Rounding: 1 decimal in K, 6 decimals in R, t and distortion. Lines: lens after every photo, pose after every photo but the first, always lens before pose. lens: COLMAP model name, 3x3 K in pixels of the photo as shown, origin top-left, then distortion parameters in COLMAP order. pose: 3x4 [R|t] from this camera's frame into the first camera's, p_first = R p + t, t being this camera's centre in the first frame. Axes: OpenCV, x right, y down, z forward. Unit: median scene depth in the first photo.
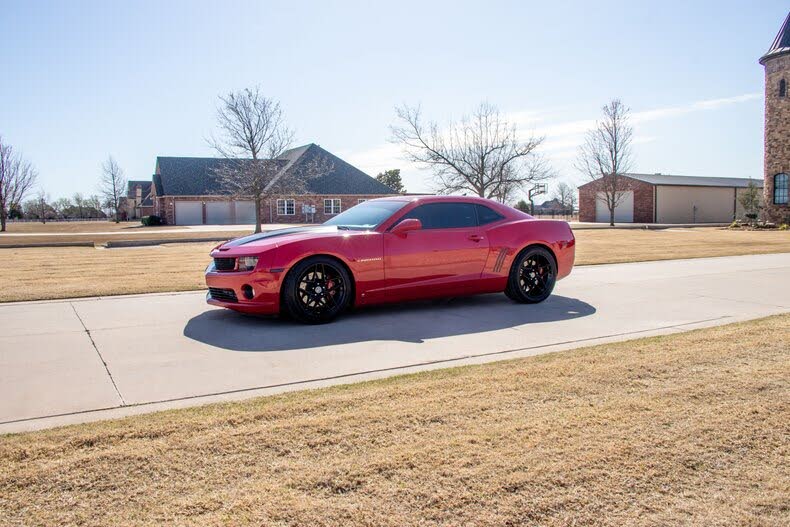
lens RADIAL K [[711.1, 0, 394.4], [0, 711.1, 263.7], [0, 0, 1]] dist [-0.131612, 0.107256]
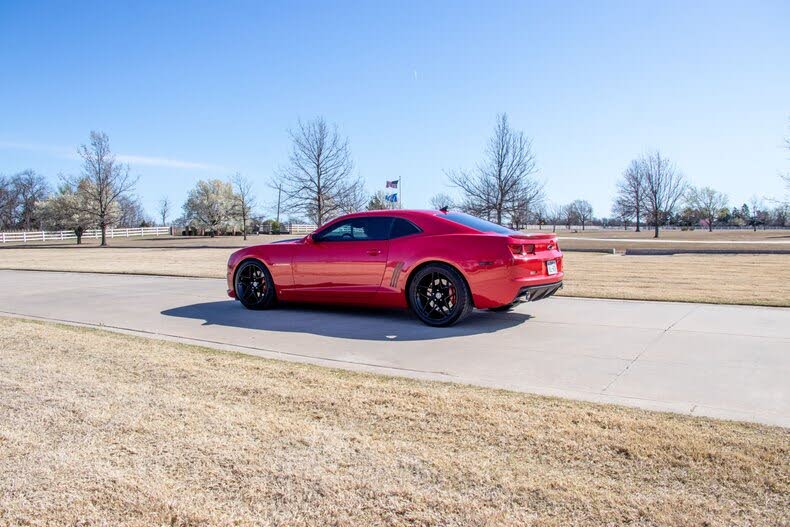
lens RADIAL K [[716.8, 0, 391.4], [0, 716.8, 261.4], [0, 0, 1]] dist [-0.121313, 0.070885]
pose [[0.424730, 0.051805, -0.903836, 1.076400], [-0.063173, 0.997624, 0.027495, -0.052835], [0.903113, 0.045420, 0.426994, 0.587214]]
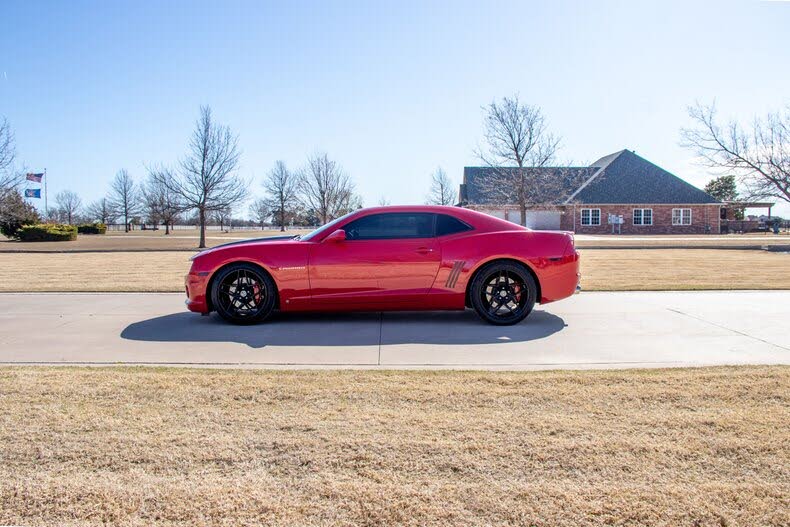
lens RADIAL K [[734.4, 0, 392.5], [0, 734.4, 263.5], [0, 0, 1]] dist [-0.094682, 0.008842]
pose [[0.856116, 0.034269, -0.515646, 0.592290], [-0.042451, 0.999090, -0.004083, -0.013080], [0.515037, 0.025386, 0.856792, 0.140675]]
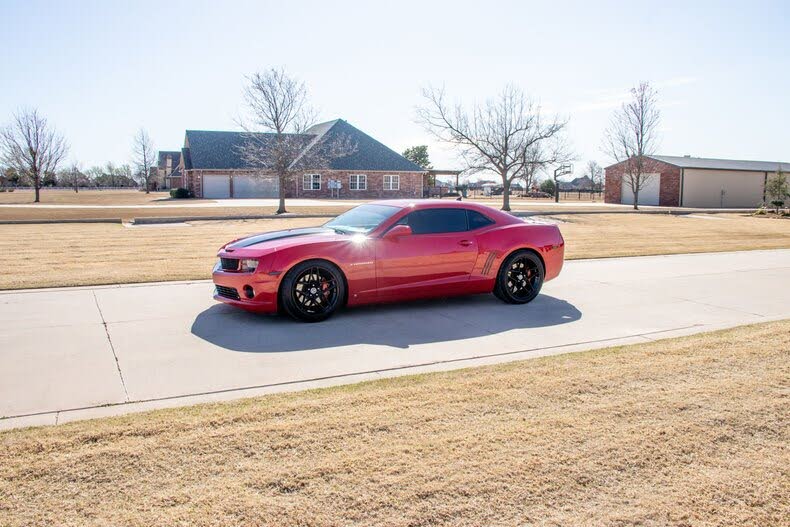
lens RADIAL K [[716.8, 0, 391.4], [0, 716.8, 261.4], [0, 0, 1]] dist [-0.121313, 0.070885]
pose [[0.998530, 0.025407, -0.047869, 0.056977], [-0.023500, 0.998924, 0.039984, -0.049338], [0.048833, -0.038800, 0.998053, -0.081042]]
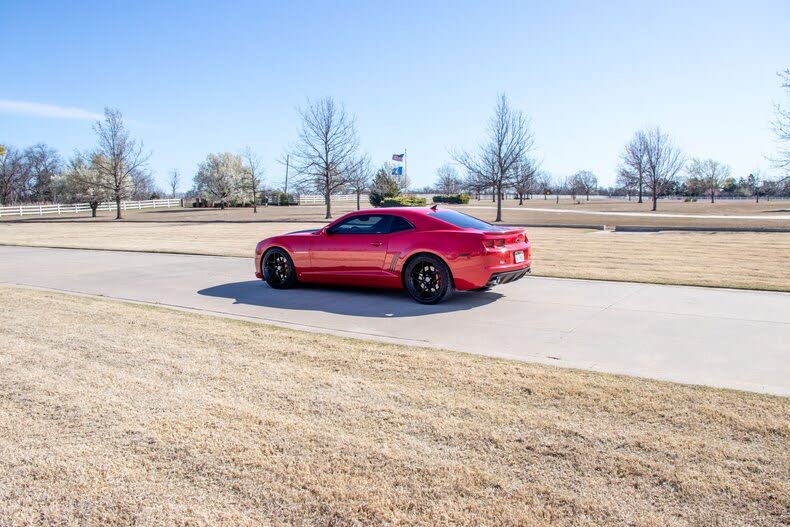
lens RADIAL K [[734.4, 0, 392.5], [0, 734.4, 263.5], [0, 0, 1]] dist [-0.094682, 0.008842]
pose [[0.416270, 0.097076, -0.904044, 1.338918], [-0.062407, 0.994990, 0.078106, -0.106388], [0.907097, 0.023906, 0.420243, 0.477811]]
